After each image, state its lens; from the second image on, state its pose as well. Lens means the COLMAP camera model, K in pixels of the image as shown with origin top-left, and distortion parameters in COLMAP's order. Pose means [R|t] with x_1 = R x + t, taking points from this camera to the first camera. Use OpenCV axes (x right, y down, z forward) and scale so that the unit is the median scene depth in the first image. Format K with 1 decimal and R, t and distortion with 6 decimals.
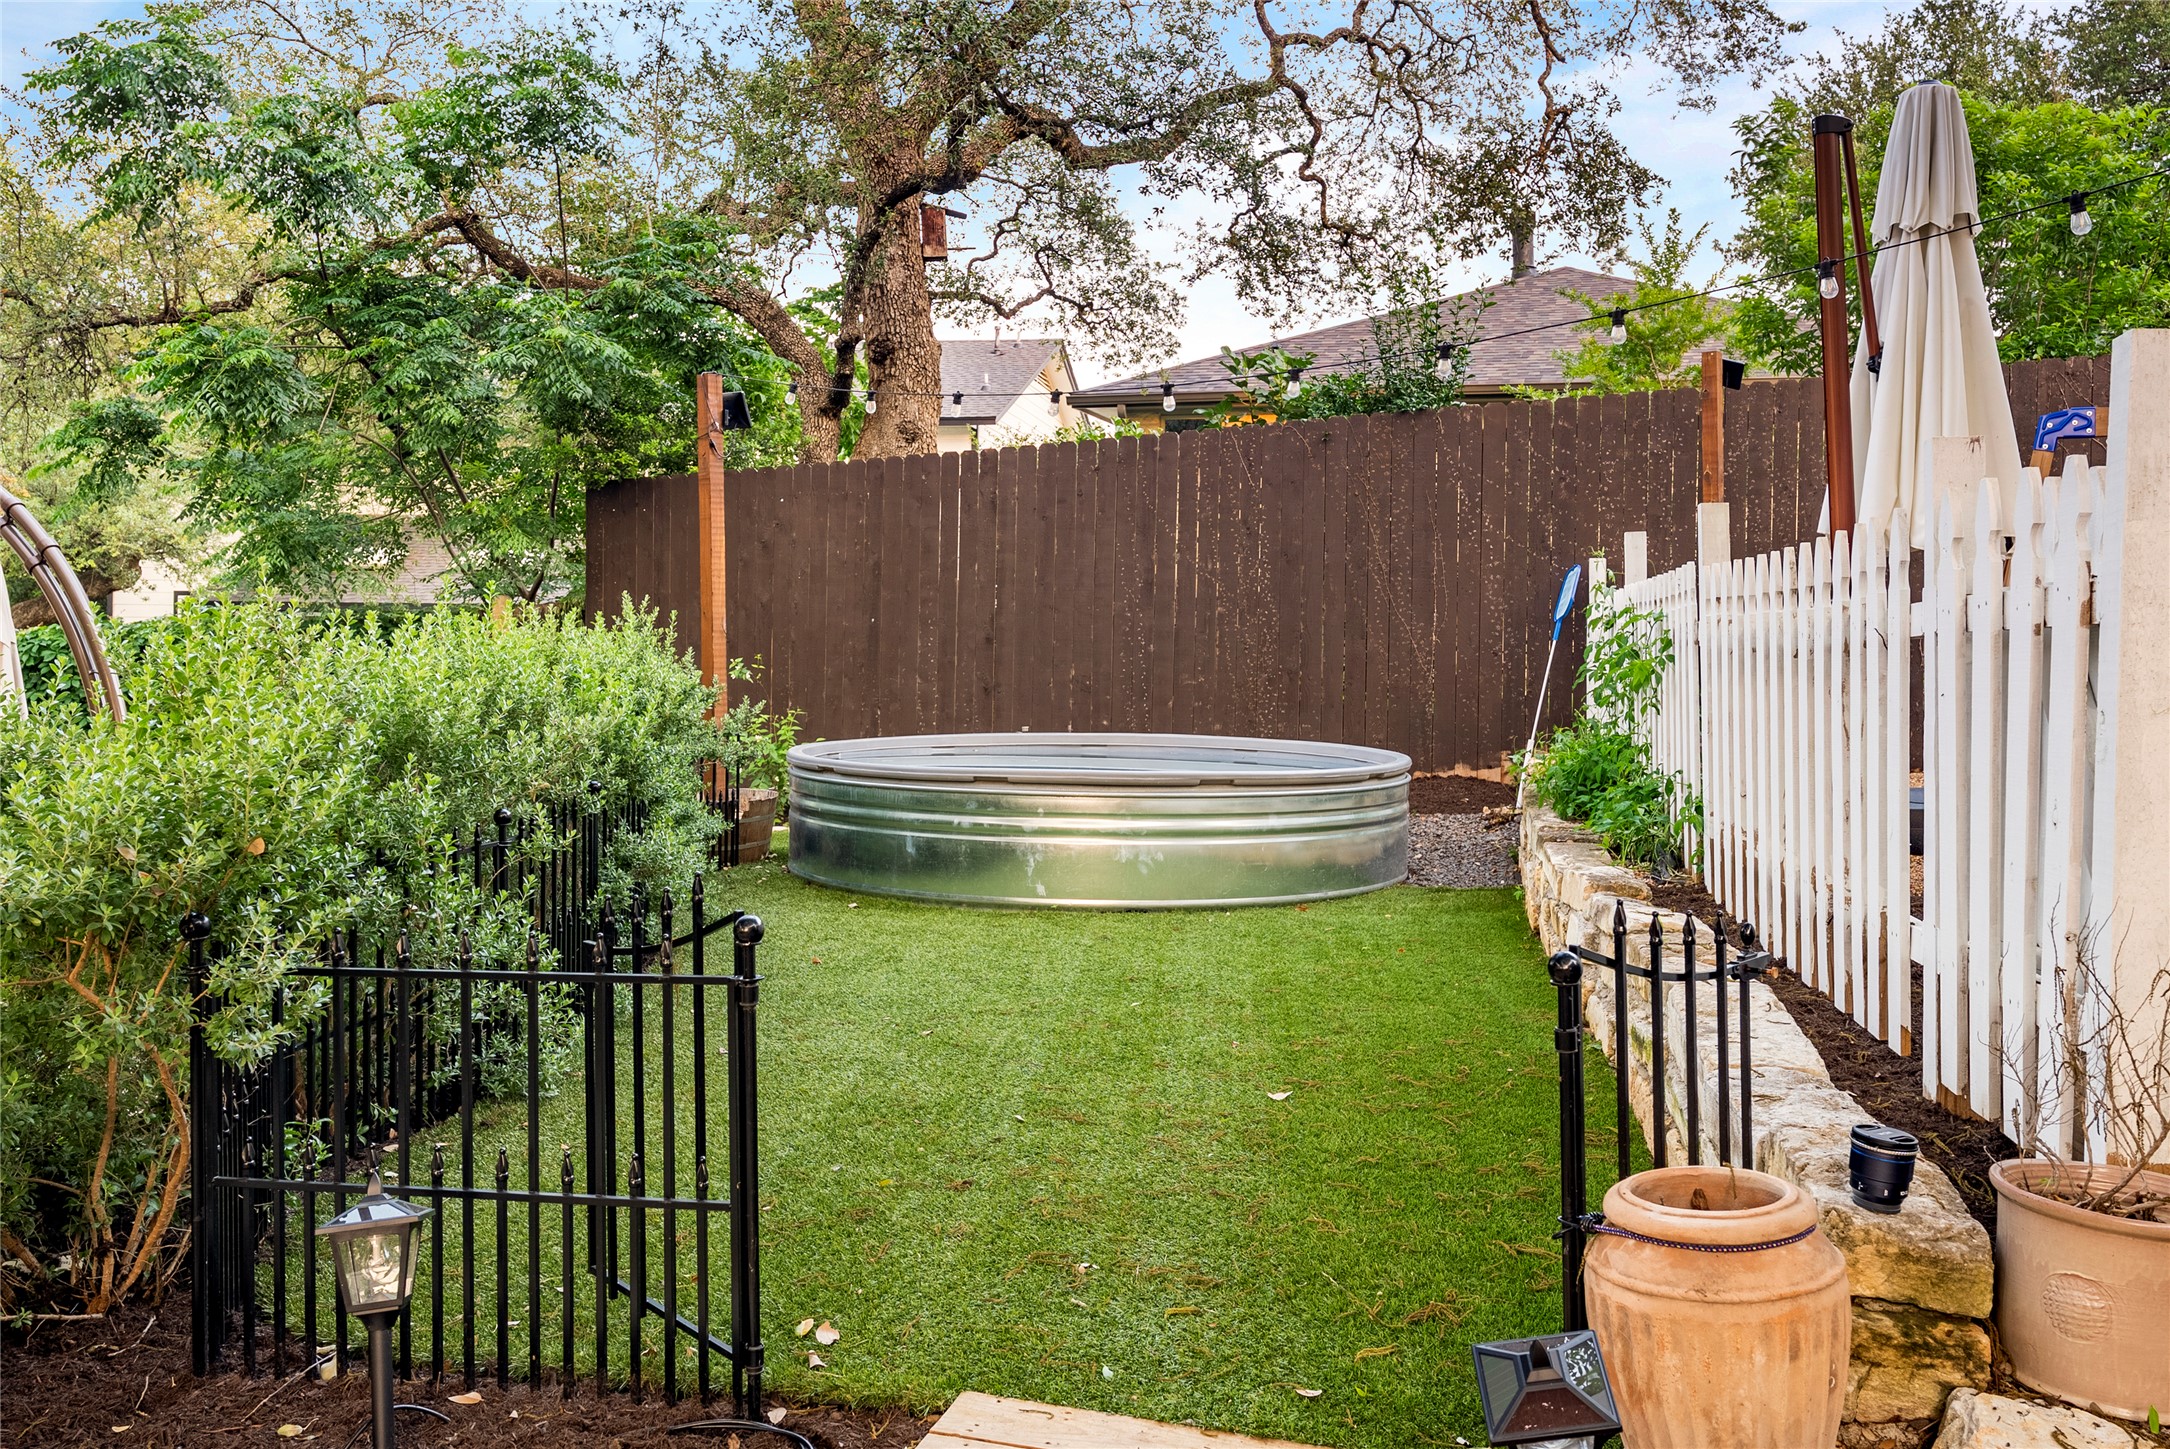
lens RADIAL K [[1812.8, 0, 1096.9], [0, 1812.8, 634.9], [0, 0, 1]] dist [-0.005434, 0.019383]
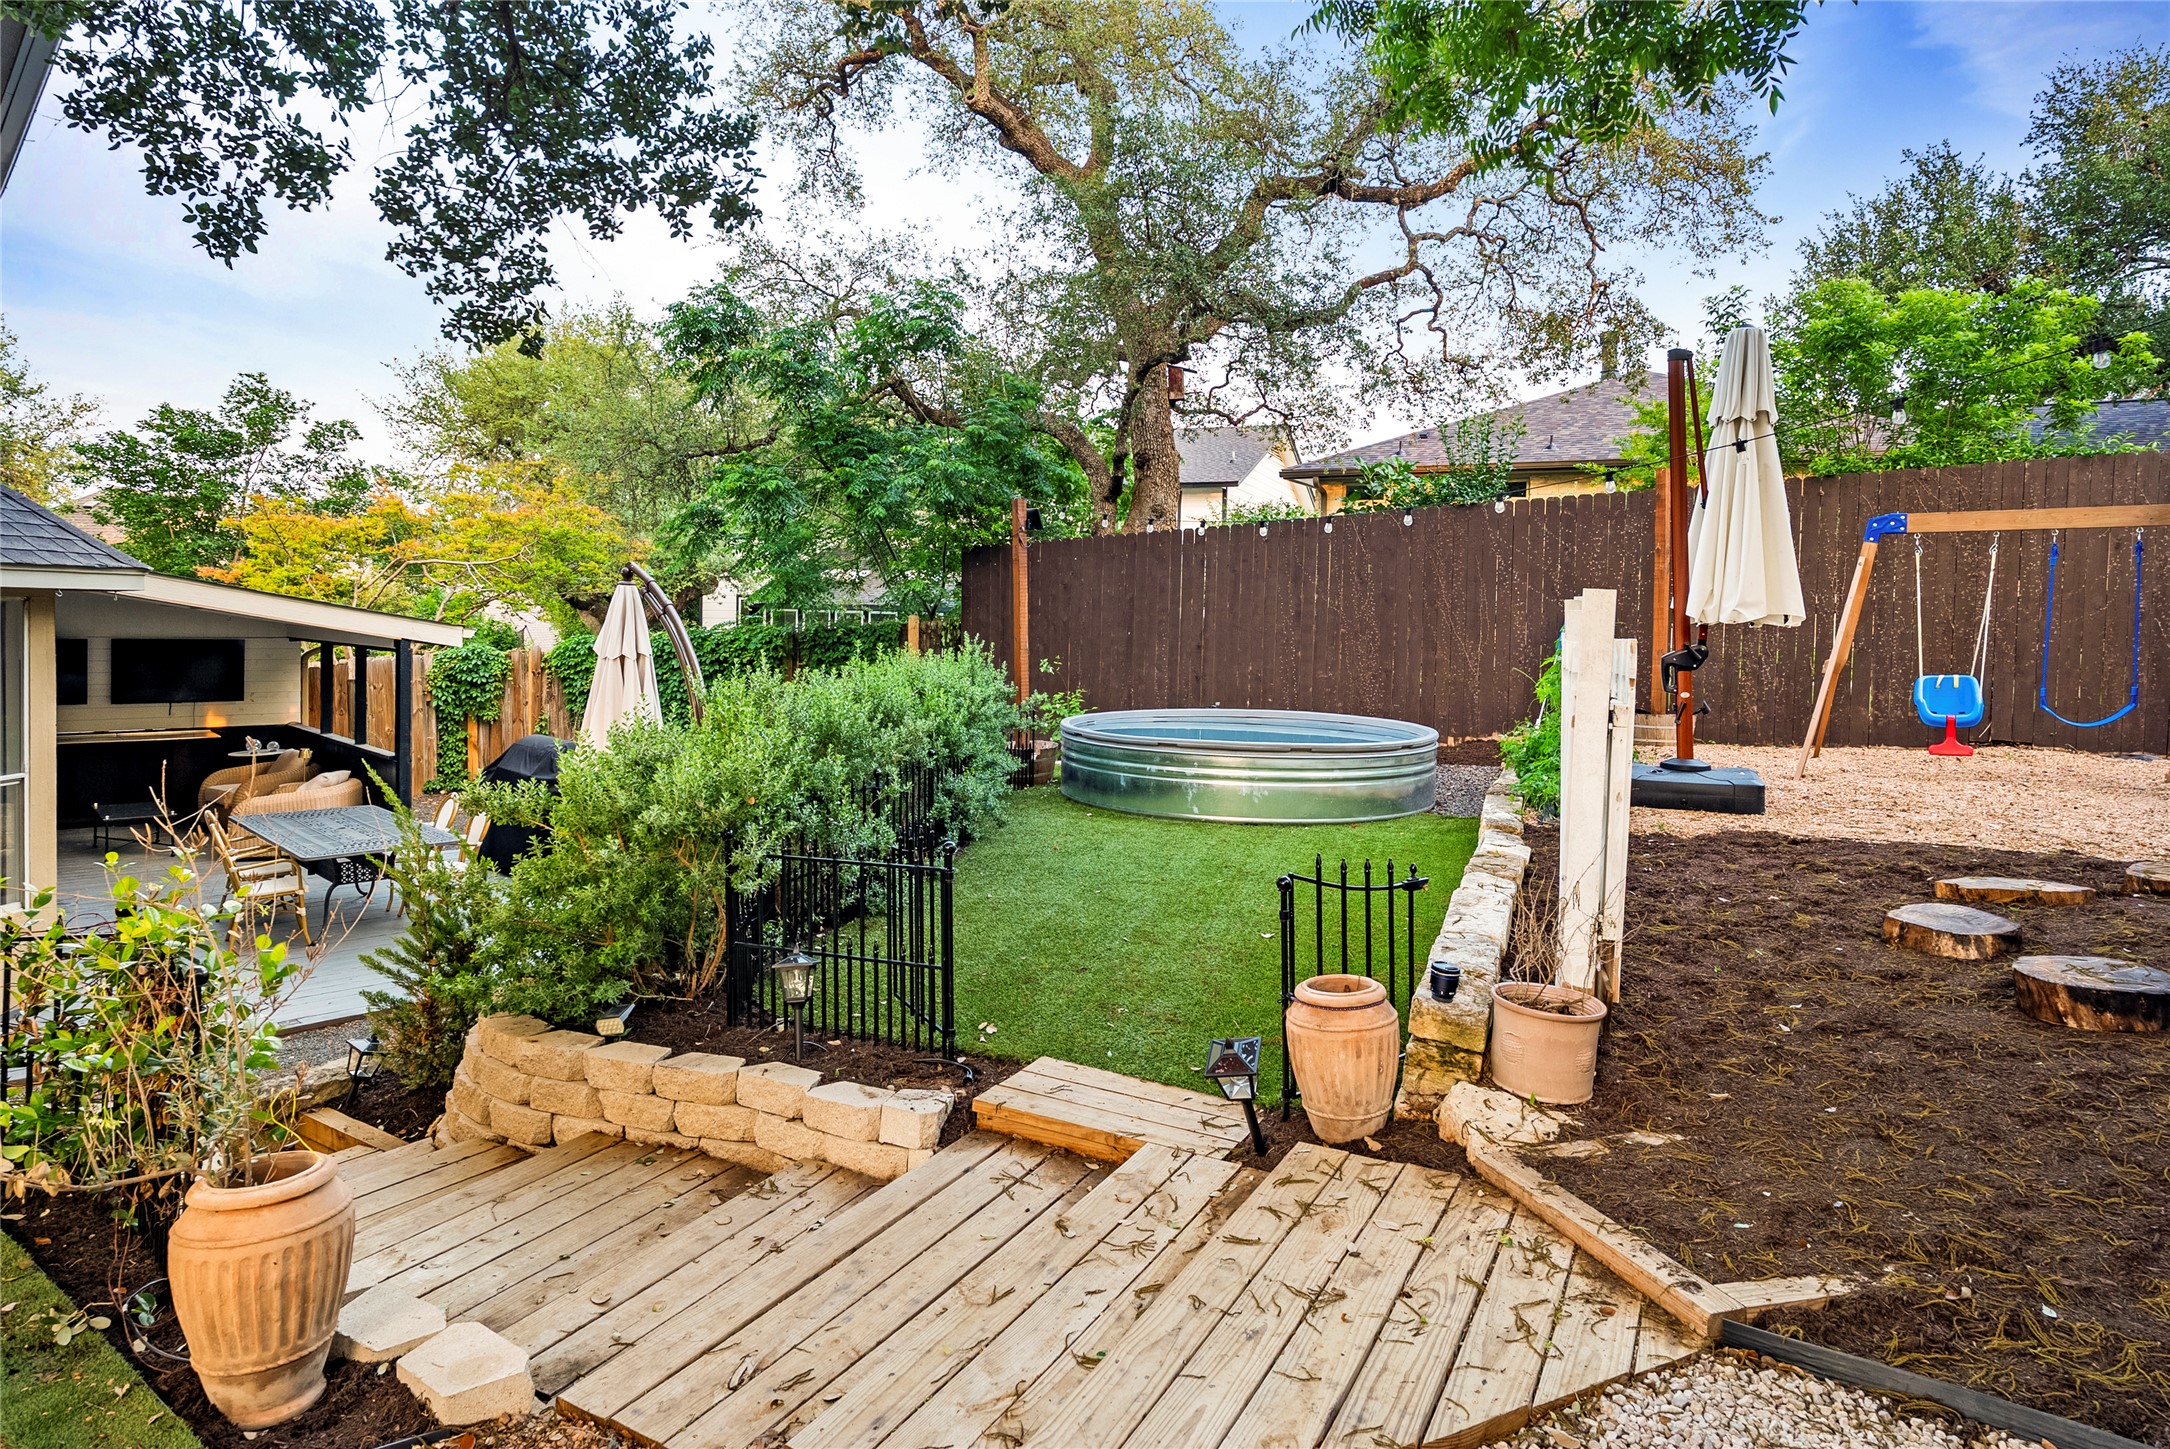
lens RADIAL K [[1252.8, 0, 1079.0], [0, 1252.8, 643.4], [0, 0, 1]] dist [-0.002229, 0.000037]
pose [[0.978801, 0.008980, -0.204617, 0.075821], [-0.003392, 0.999612, 0.027642, -0.036488], [0.204786, -0.026362, 0.978452, -0.132230]]
